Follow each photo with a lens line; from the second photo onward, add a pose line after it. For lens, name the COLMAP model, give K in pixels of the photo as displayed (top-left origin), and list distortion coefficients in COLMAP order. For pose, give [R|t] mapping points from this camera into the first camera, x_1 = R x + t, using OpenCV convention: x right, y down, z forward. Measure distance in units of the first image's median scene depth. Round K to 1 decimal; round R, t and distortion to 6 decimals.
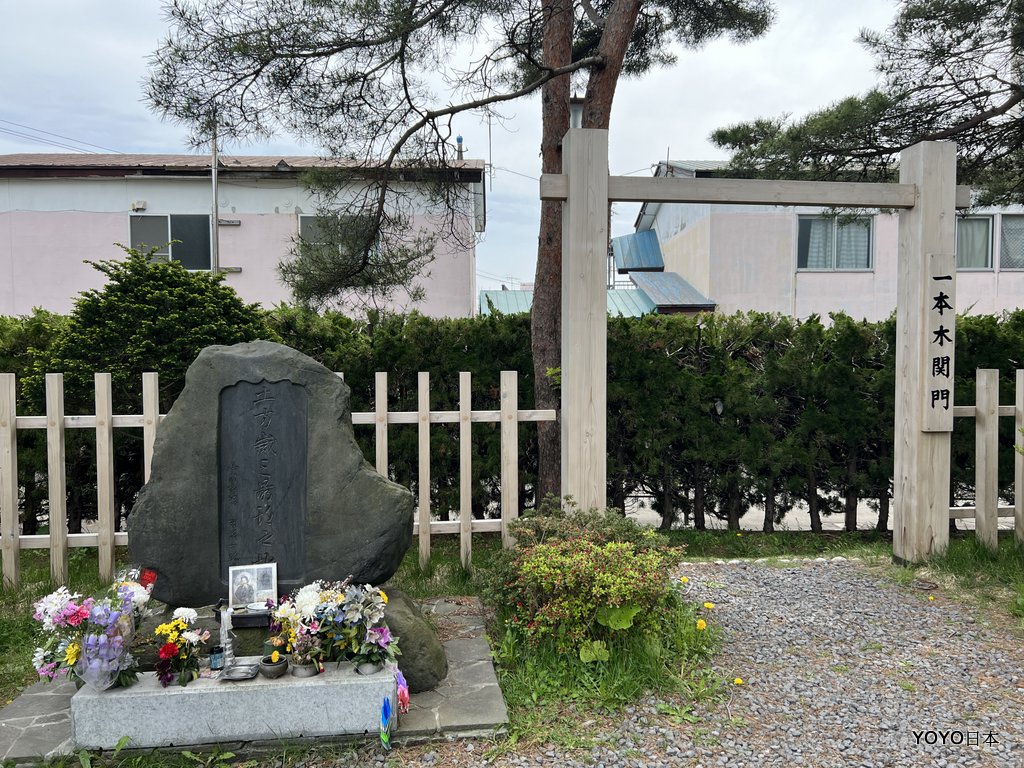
lens RADIAL K [[771.5, 0, 514.3], [0, 771.5, 392.2], [0, 0, 1]] dist [0.026389, -0.039628]
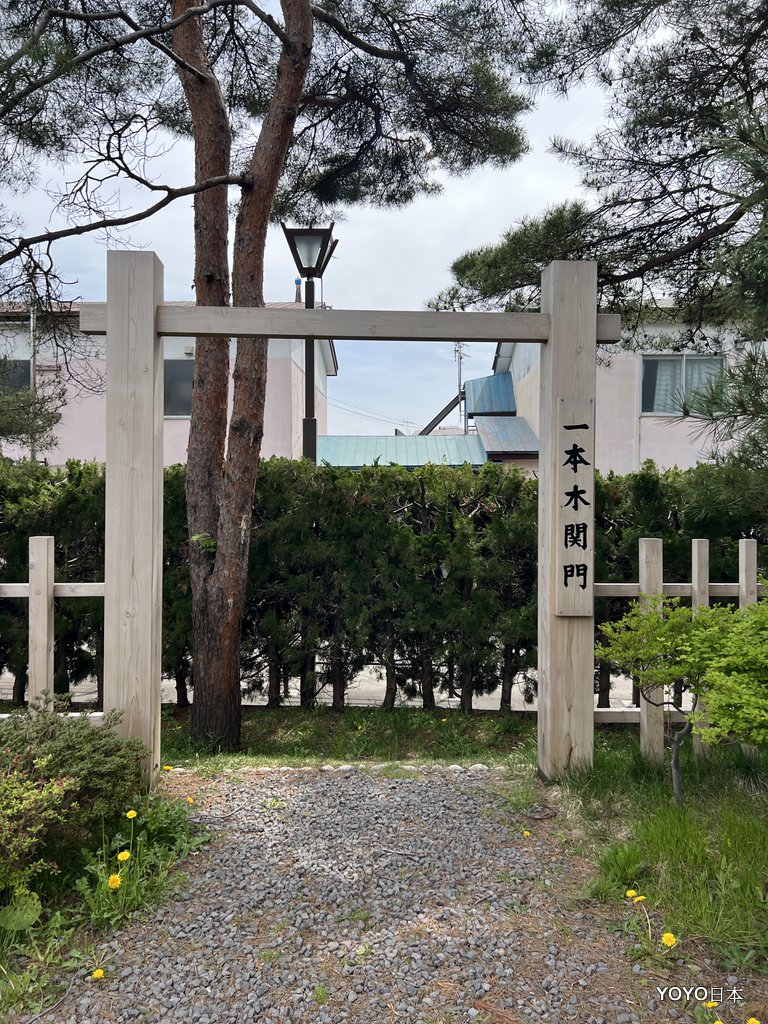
lens RADIAL K [[771.5, 0, 377.8], [0, 771.5, 506.8], [0, 0, 1]] dist [0.026389, -0.039628]
pose [[0.997008, 0.007534, -0.076926, 0.399381], [-0.010398, 0.999265, -0.036899, -0.030828], [0.076591, 0.037588, 0.996354, 0.175656]]
